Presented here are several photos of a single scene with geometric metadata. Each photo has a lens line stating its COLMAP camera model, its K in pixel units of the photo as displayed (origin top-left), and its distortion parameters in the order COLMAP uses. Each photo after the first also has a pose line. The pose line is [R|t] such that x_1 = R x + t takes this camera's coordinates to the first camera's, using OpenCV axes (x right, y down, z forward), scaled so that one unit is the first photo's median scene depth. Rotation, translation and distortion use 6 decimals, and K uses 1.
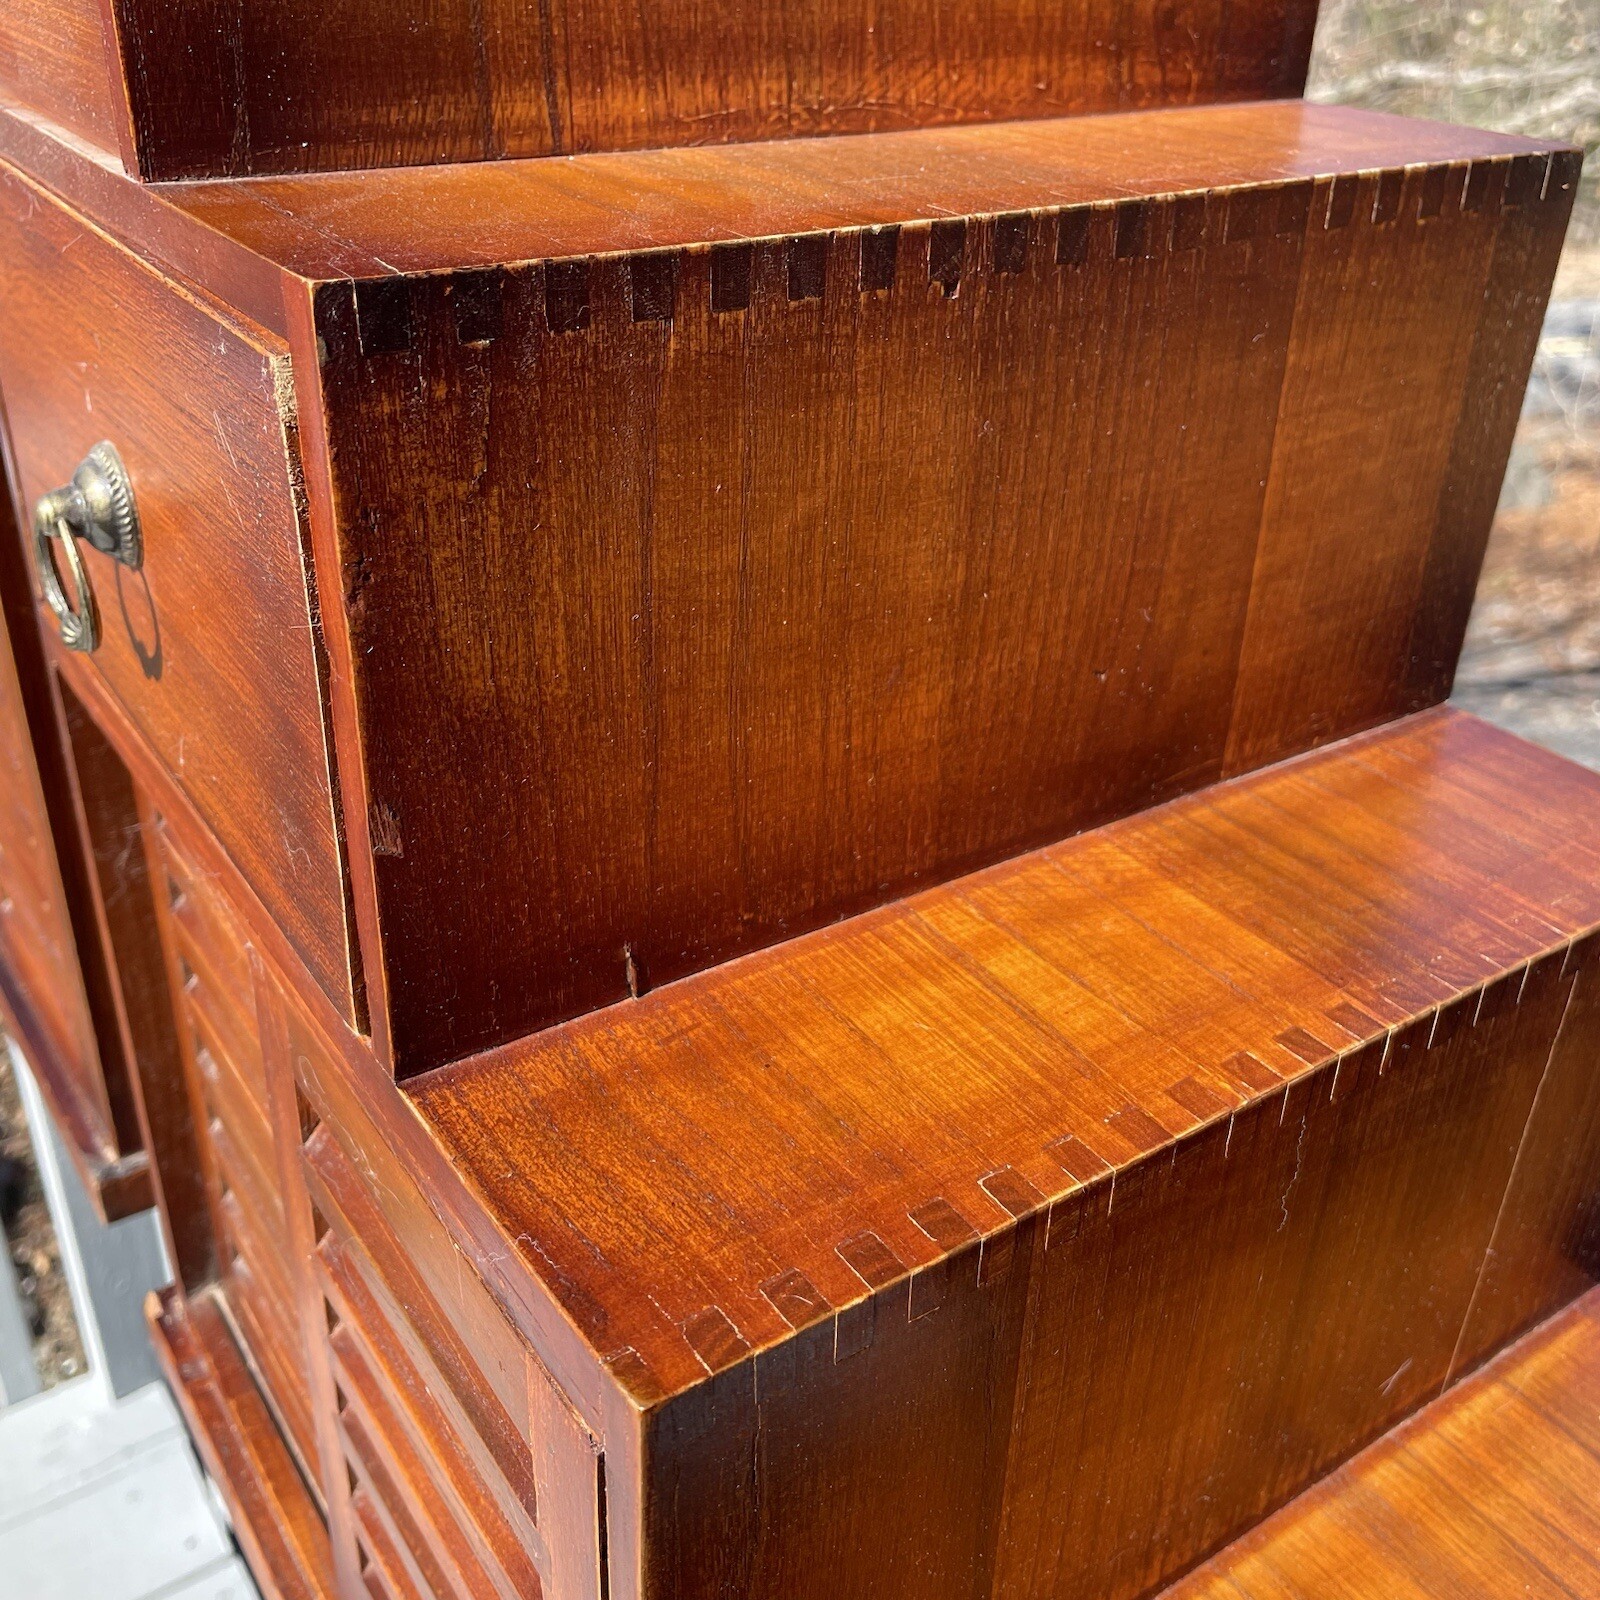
lens RADIAL K [[1639.0, 0, 803.9], [0, 1639.0, 800.4], [0, 0, 1]] dist [0.020951, 0.000000]
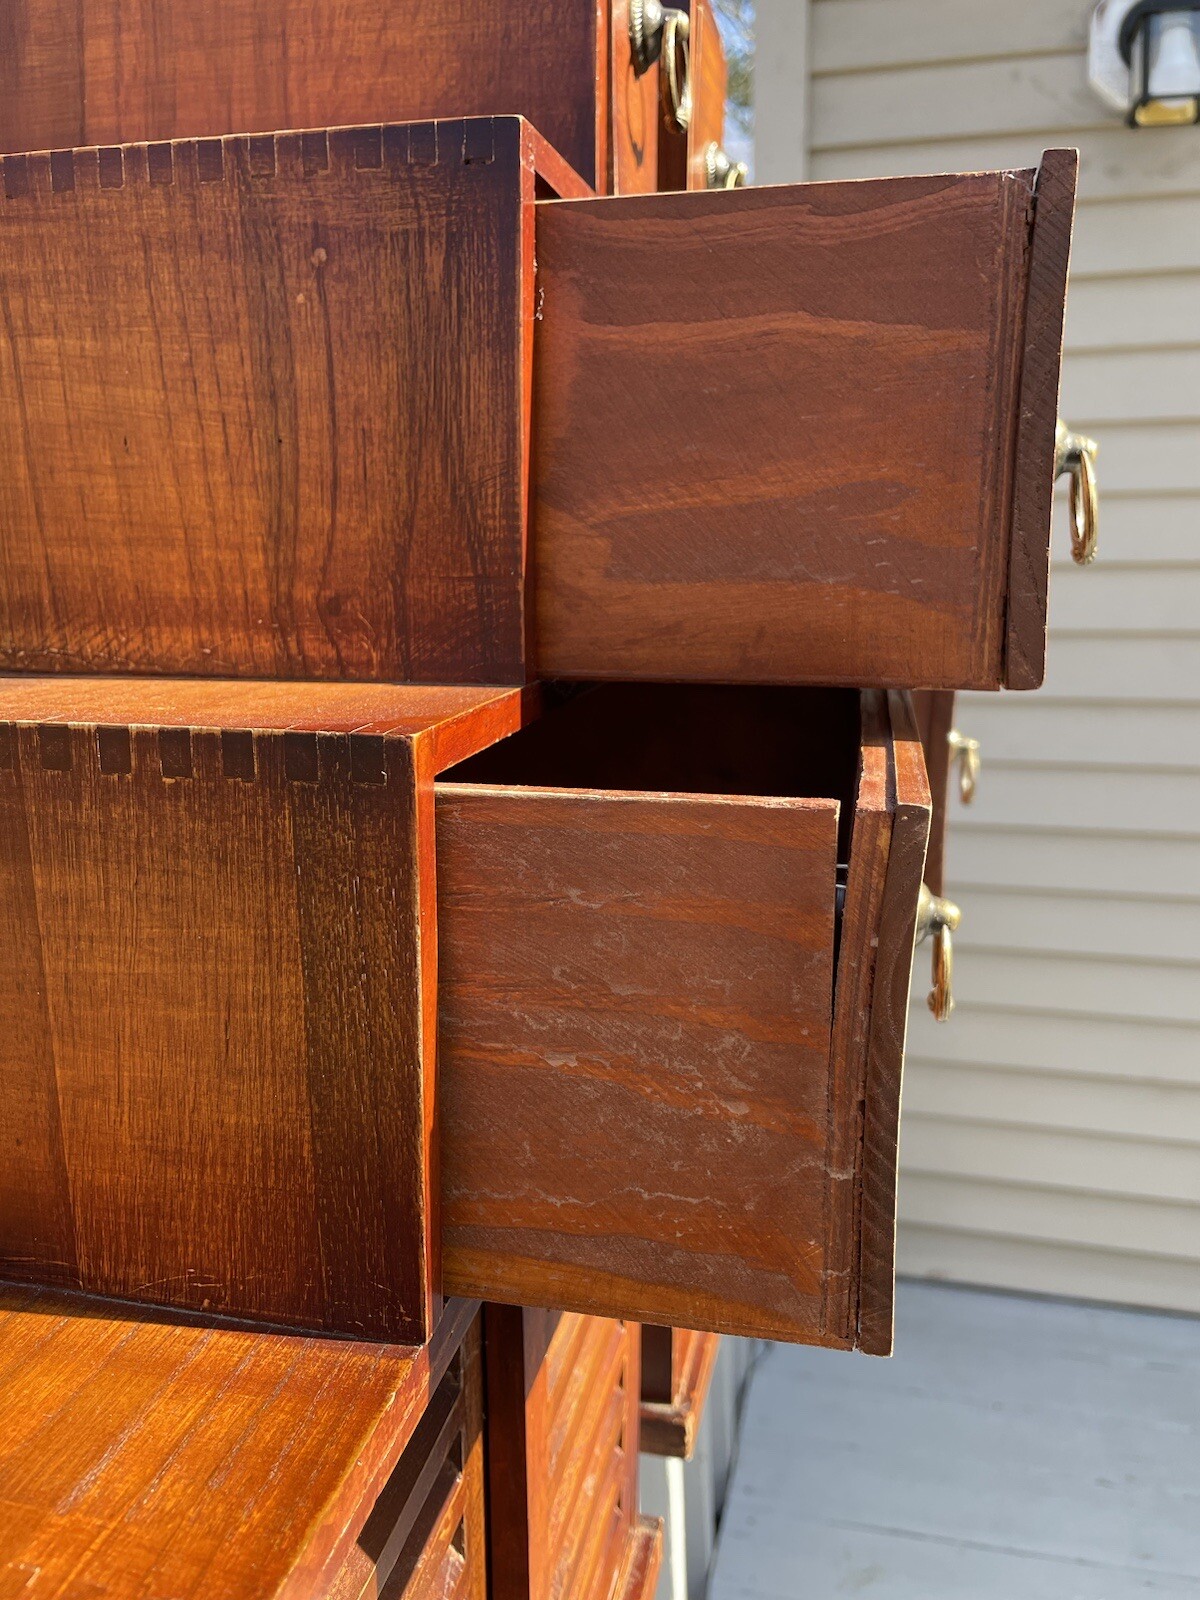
lens RADIAL K [[1252.2, 0, 594.6], [0, 1252.2, 801.6], [0, 0, 1]] dist [0.051458, -0.072458]
pose [[0.667497, 0.127666, -0.733587, 1.107181], [-0.350454, 0.923117, -0.158231, -0.306799], [0.656986, 0.362707, 0.660919, 0.663024]]
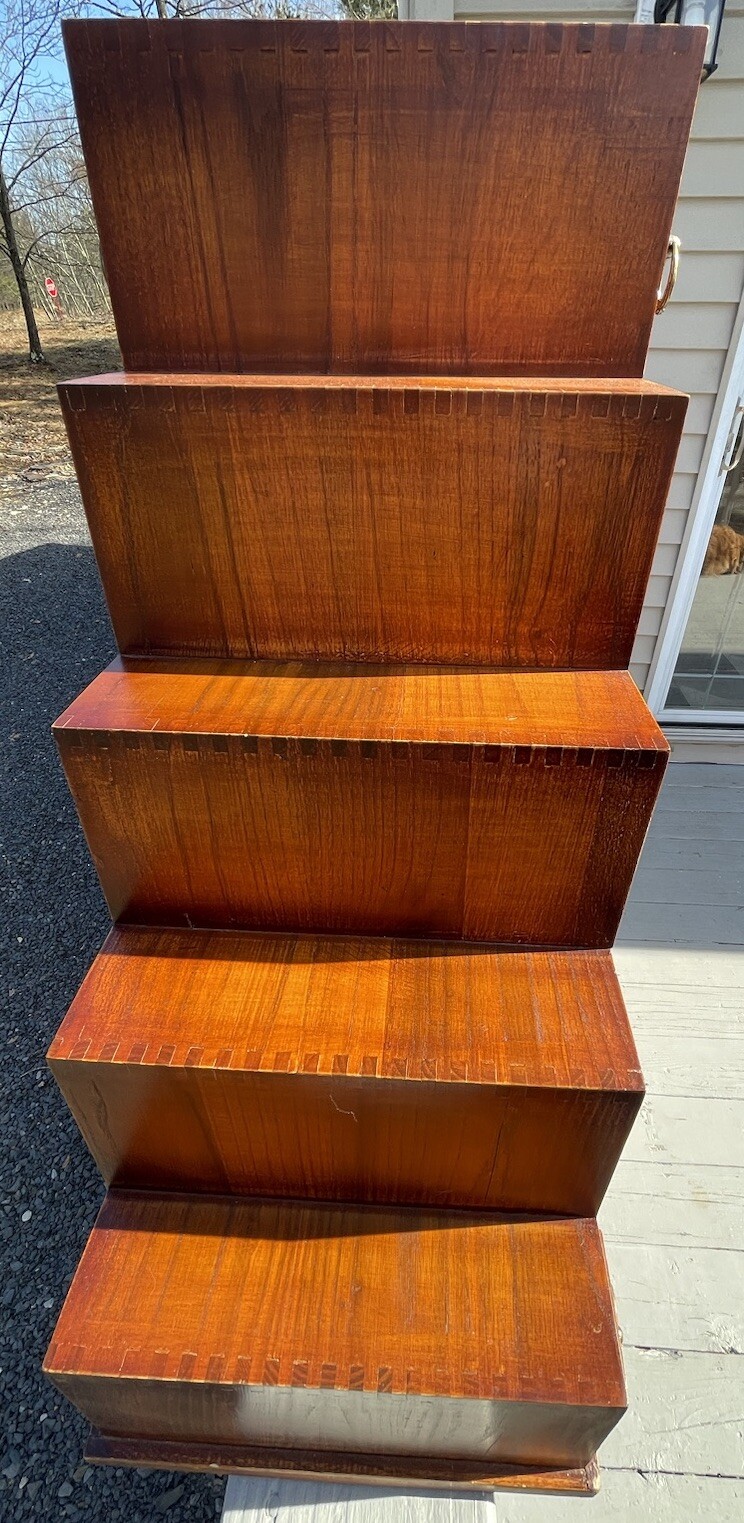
lens RADIAL K [[640.9, 0, 404.2], [0, 640.9, 755.4], [0, 0, 1]] dist [0.003670, -0.000189]
pose [[0.794843, 0.321744, -0.514496, 0.660902], [-0.290665, 0.946135, 0.142626, -0.430894], [0.532671, 0.036181, 0.845548, 0.152874]]
